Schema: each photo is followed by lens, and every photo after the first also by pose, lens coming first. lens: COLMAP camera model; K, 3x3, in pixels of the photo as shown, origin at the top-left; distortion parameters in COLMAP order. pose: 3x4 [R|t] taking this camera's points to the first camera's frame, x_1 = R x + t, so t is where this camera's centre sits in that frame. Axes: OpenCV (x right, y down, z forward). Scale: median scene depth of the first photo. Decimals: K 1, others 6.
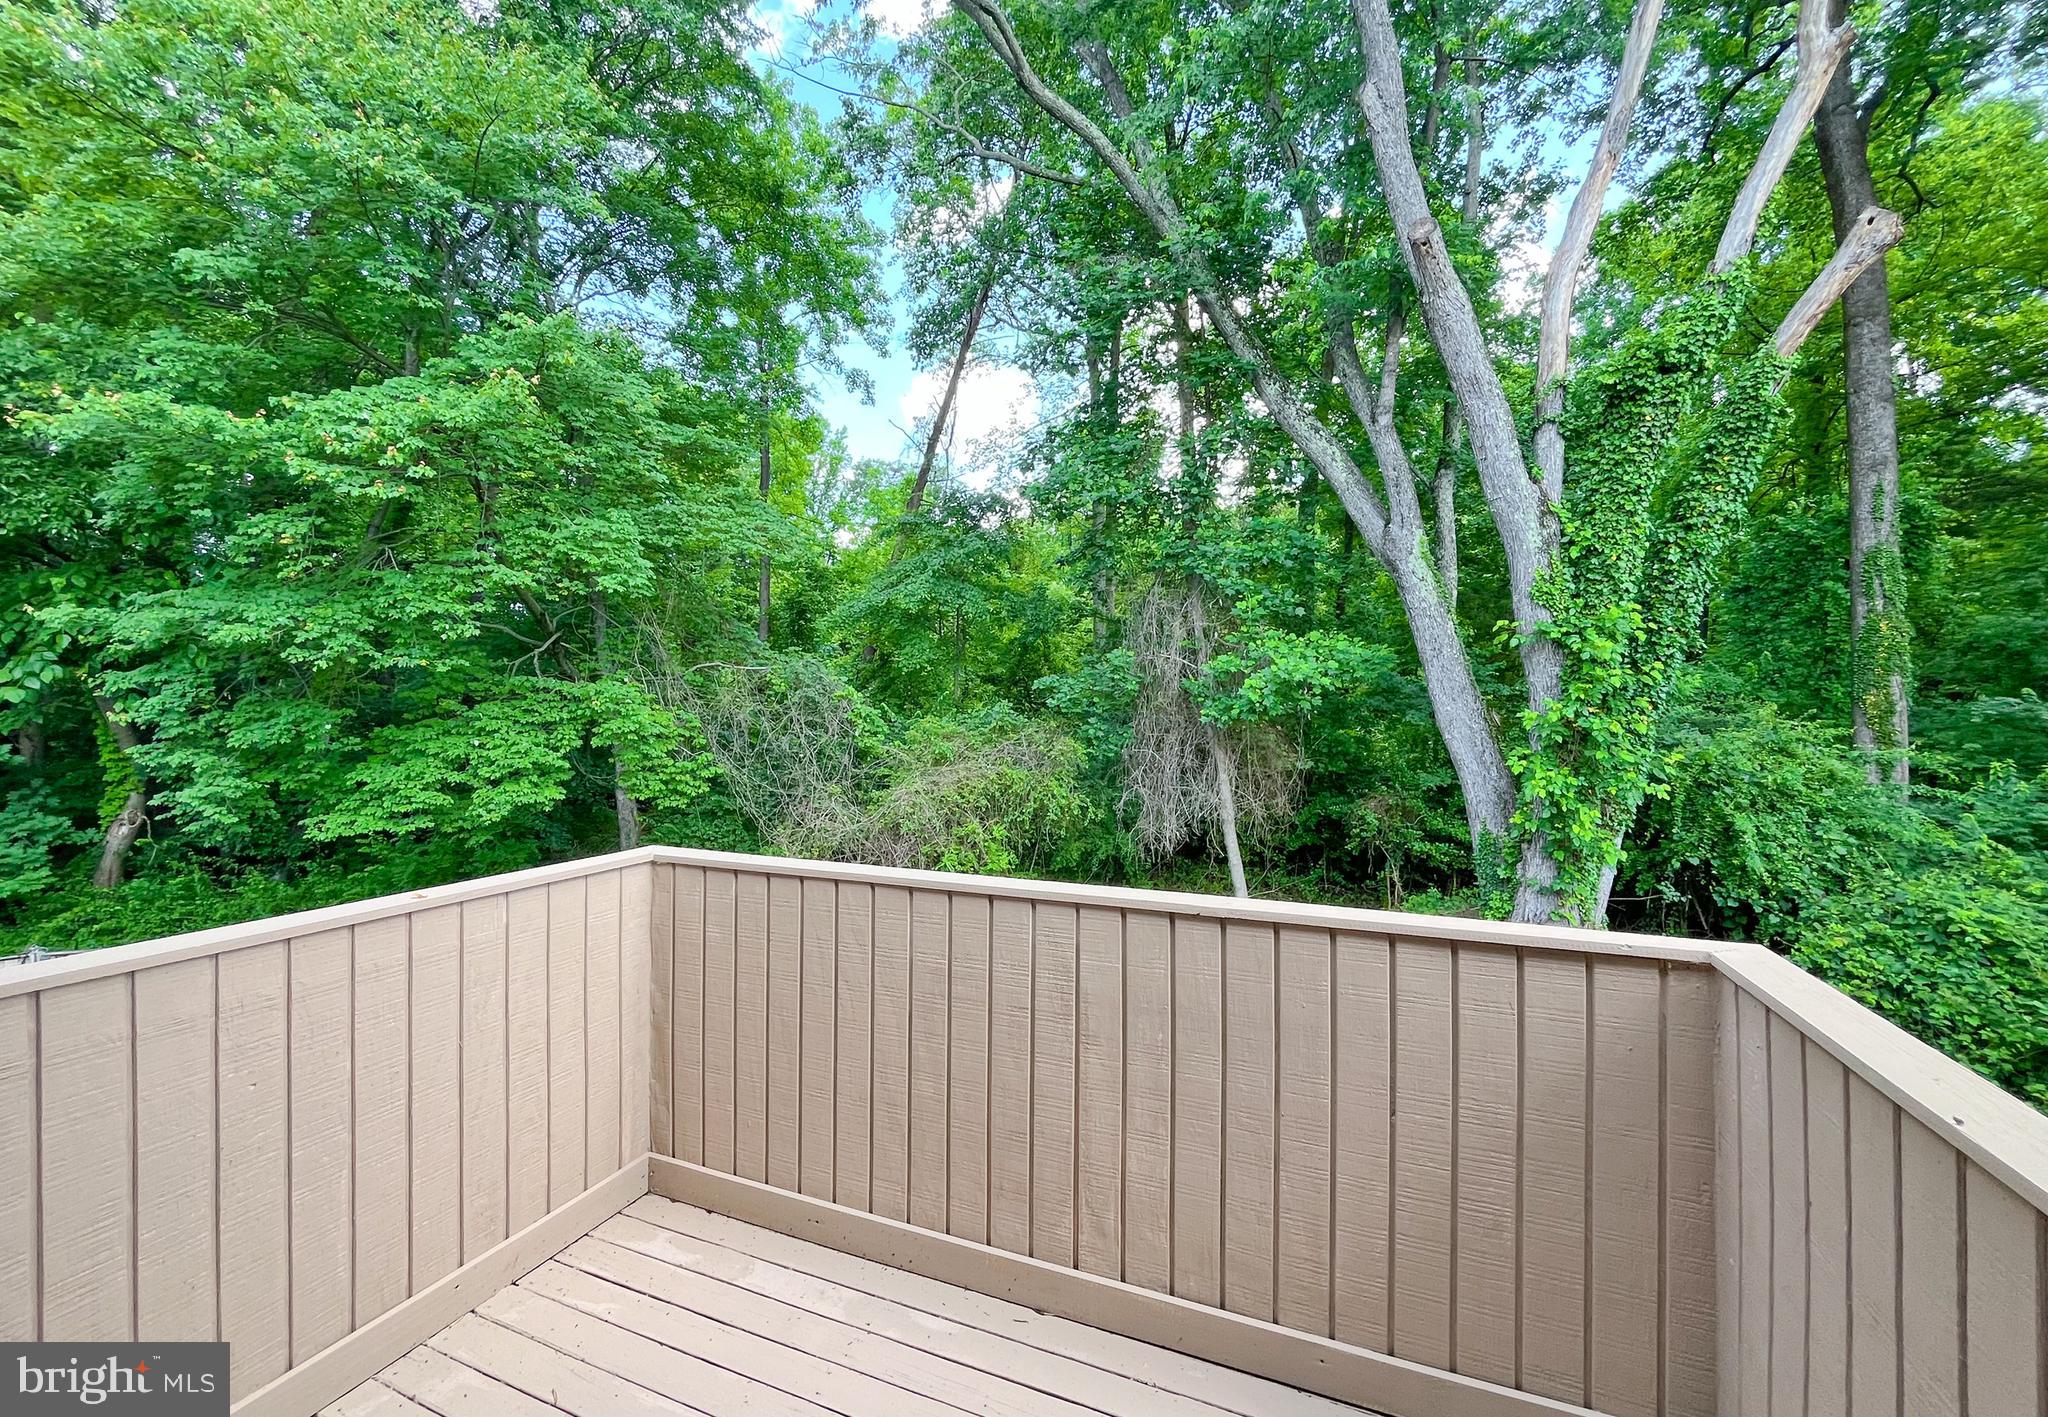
lens RADIAL K [[827.0, 0, 1016.0], [0, 827.0, 709.7], [0, 0, 1]] dist [-0.000344, -0.000264]
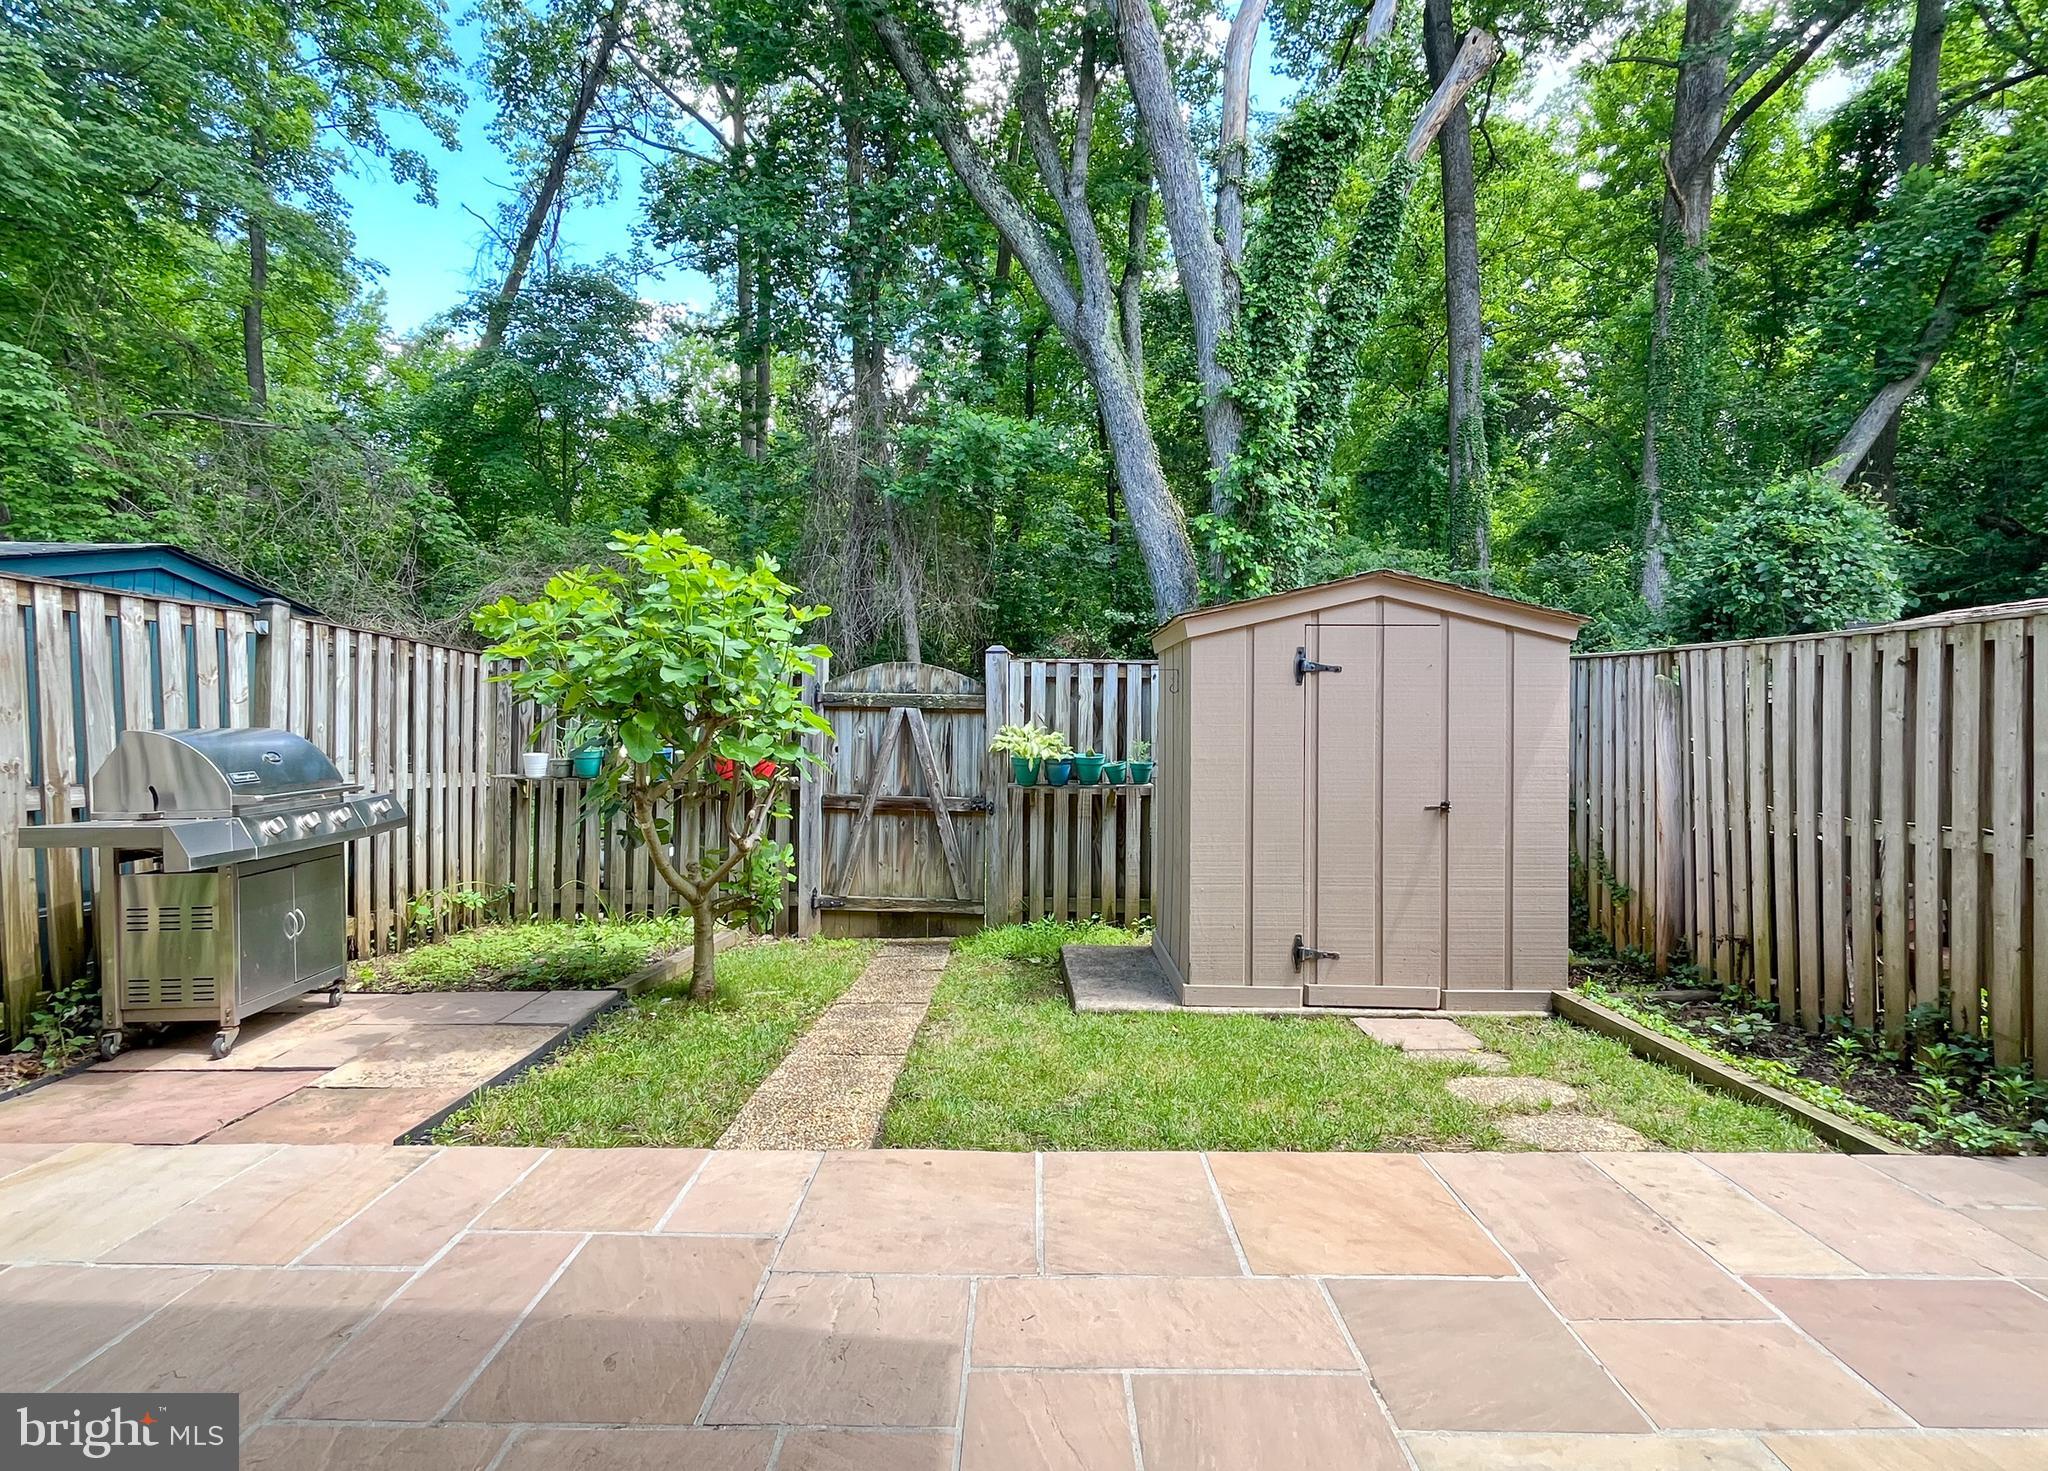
lens RADIAL K [[961.6, 0, 1014.7], [0, 961.6, 709.2], [0, 0, 1]] dist [-0.003000, -0.000369]
pose [[0.927949, 0.000148, 0.372708, -0.033257], [-0.000286, 1.000000, 0.000316, 0.282079], [-0.372708, -0.000400, 0.927949, 0.013179]]
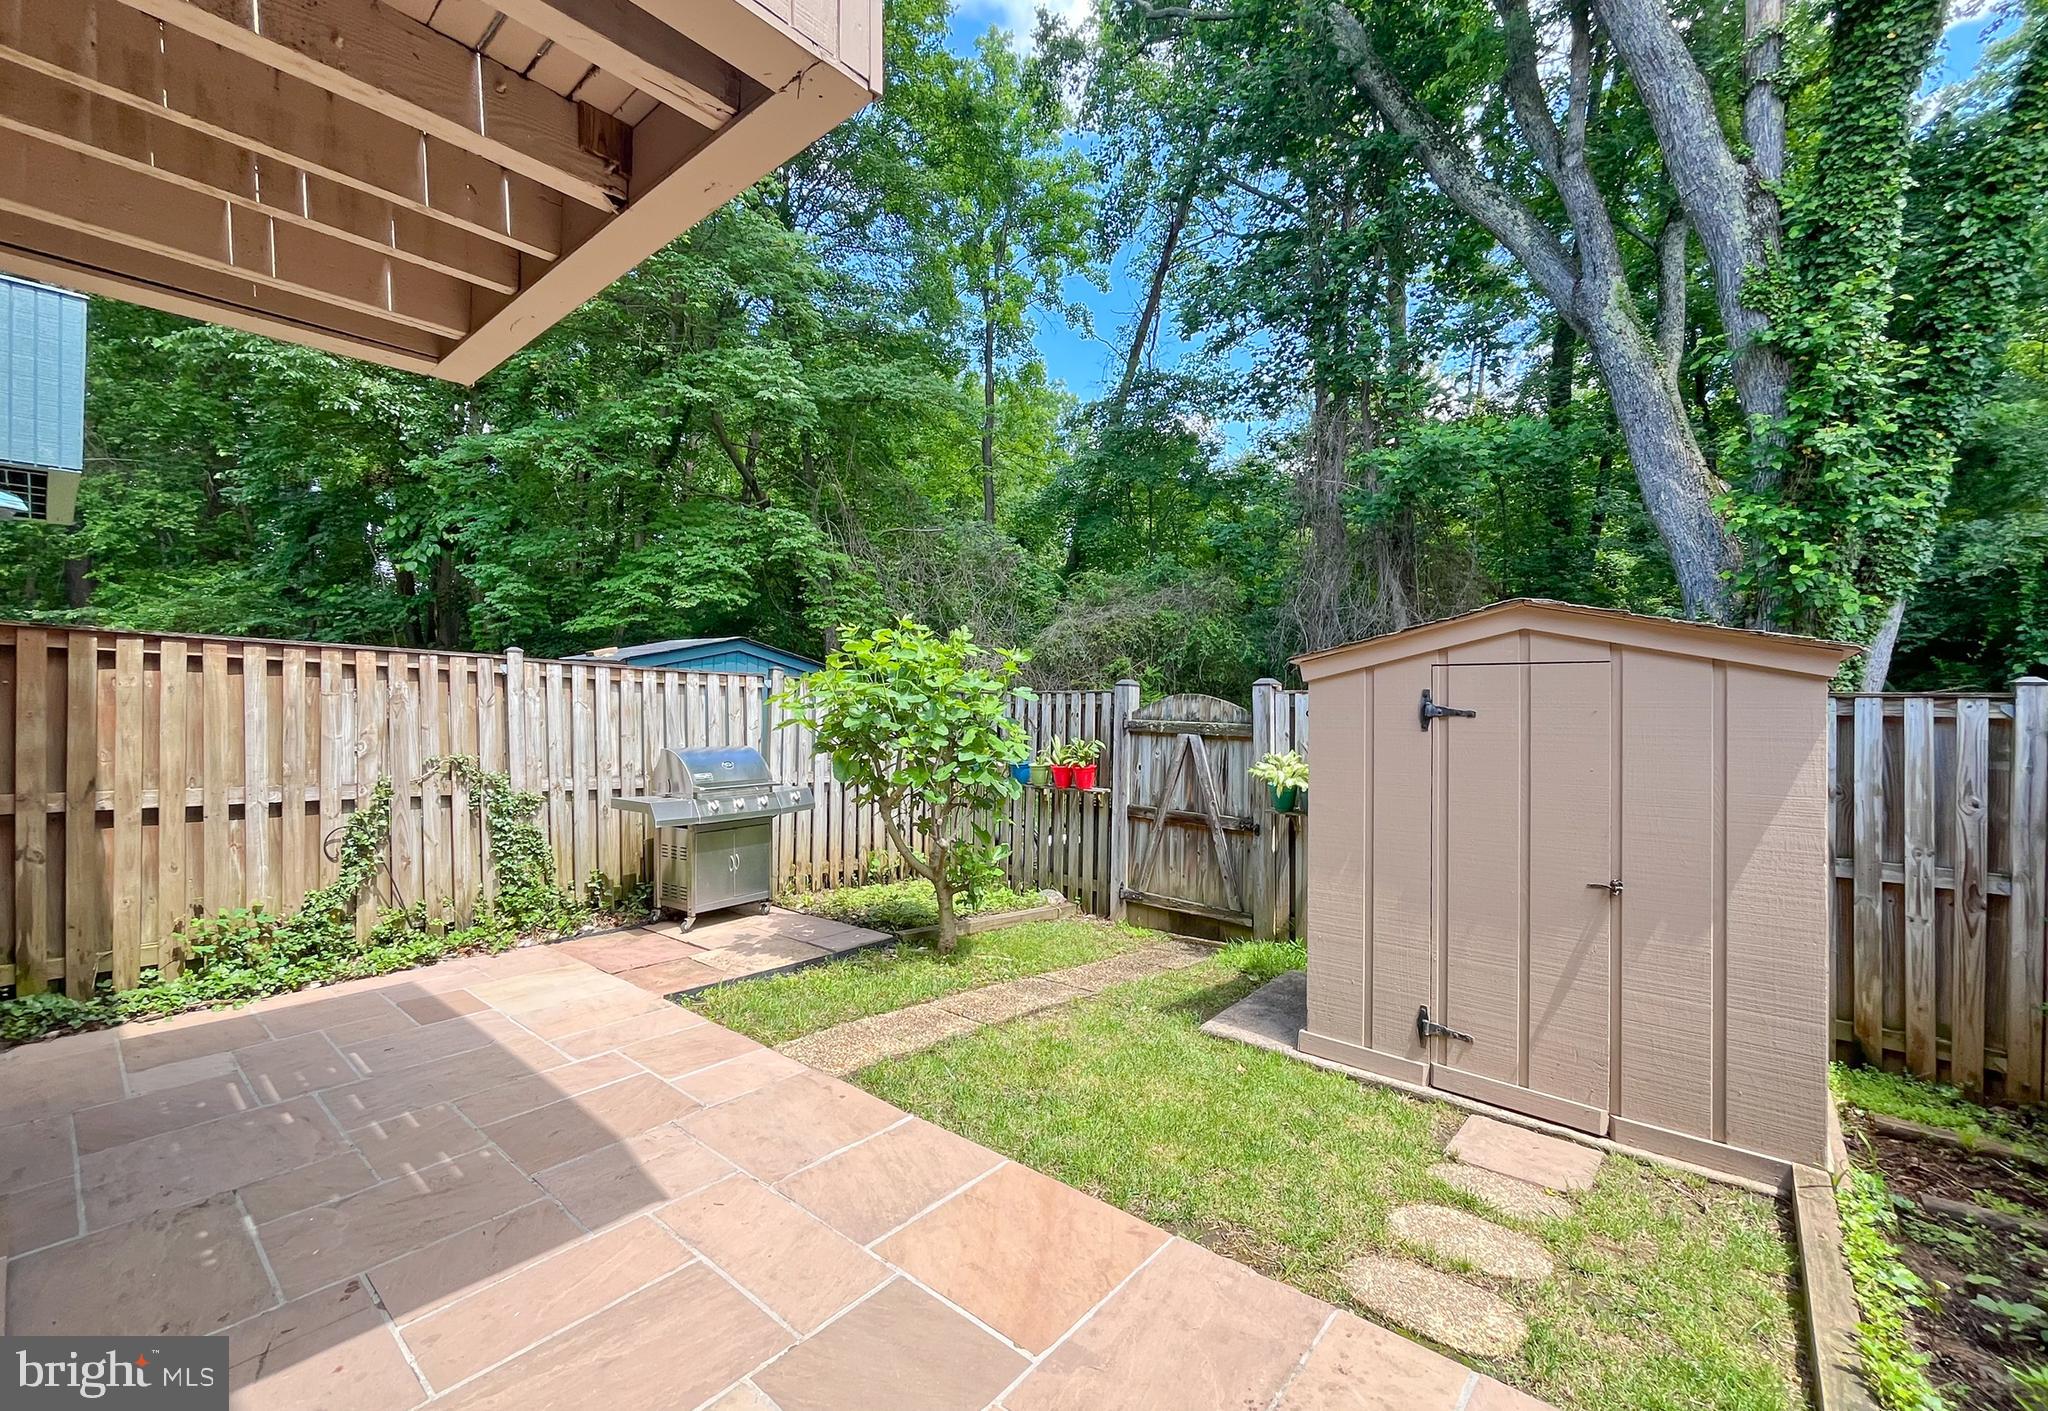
lens RADIAL K [[848.6, 0, 1018.0], [0, 848.6, 692.8], [0, 0, 1]] dist [-0.003217, -0.000343]
pose [[0.951733, -0.002311, -0.306919, 0.193753], [-0.001810, 0.999912, -0.013141, 0.260492], [0.306922, 0.013062, 0.951645, -0.016288]]
